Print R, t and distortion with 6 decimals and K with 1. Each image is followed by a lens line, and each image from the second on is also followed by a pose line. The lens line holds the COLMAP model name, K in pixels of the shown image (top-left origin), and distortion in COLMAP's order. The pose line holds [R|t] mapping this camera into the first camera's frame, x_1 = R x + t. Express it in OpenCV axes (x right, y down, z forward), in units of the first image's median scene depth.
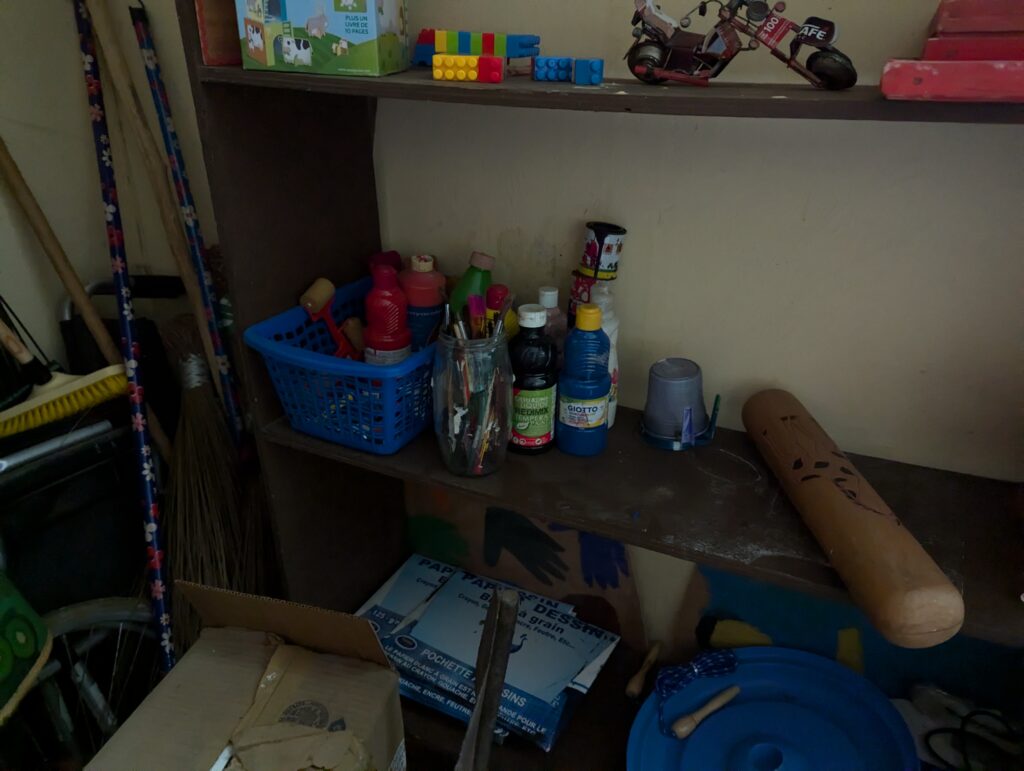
lens RADIAL K [[734.8, 0, 513.4], [0, 734.8, 370.5], [0, 0, 1]] dist [0.044990, -0.023305]
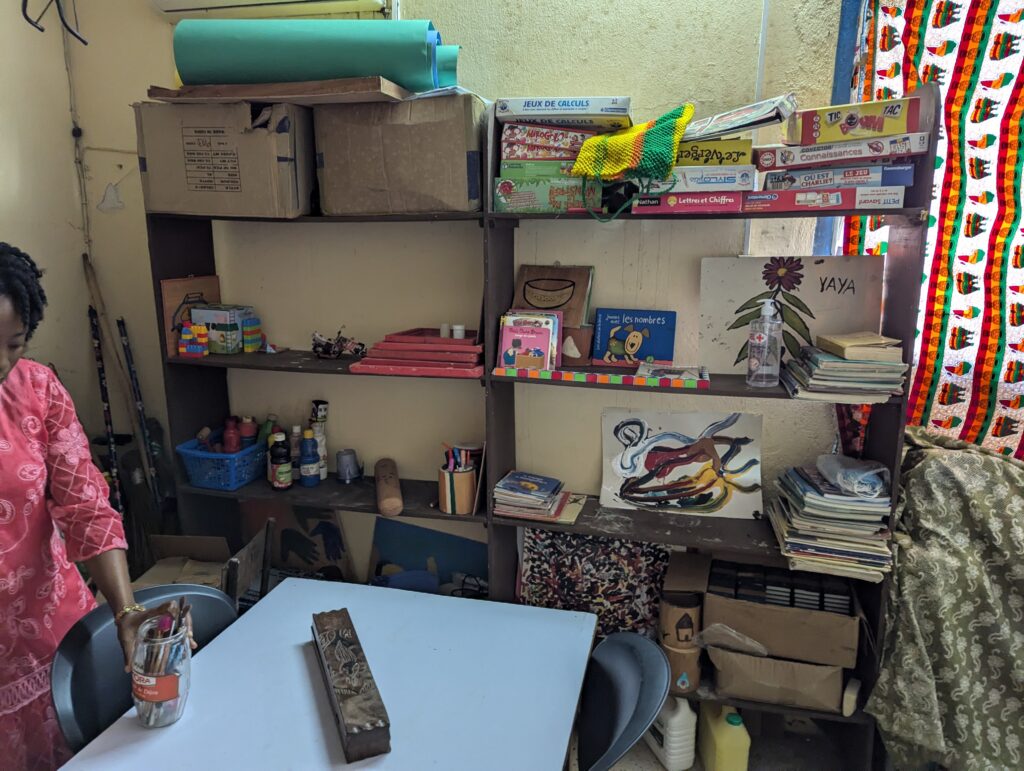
lens RADIAL K [[734.8, 0, 513.4], [0, 734.8, 370.5], [0, 0, 1]] dist [0.044990, -0.023305]
pose [[0.980902, -0.039989, 0.190348, 0.293684], [0.081349, 0.973278, -0.214738, 0.307005], [-0.176675, 0.226121, 0.957943, -1.614513]]
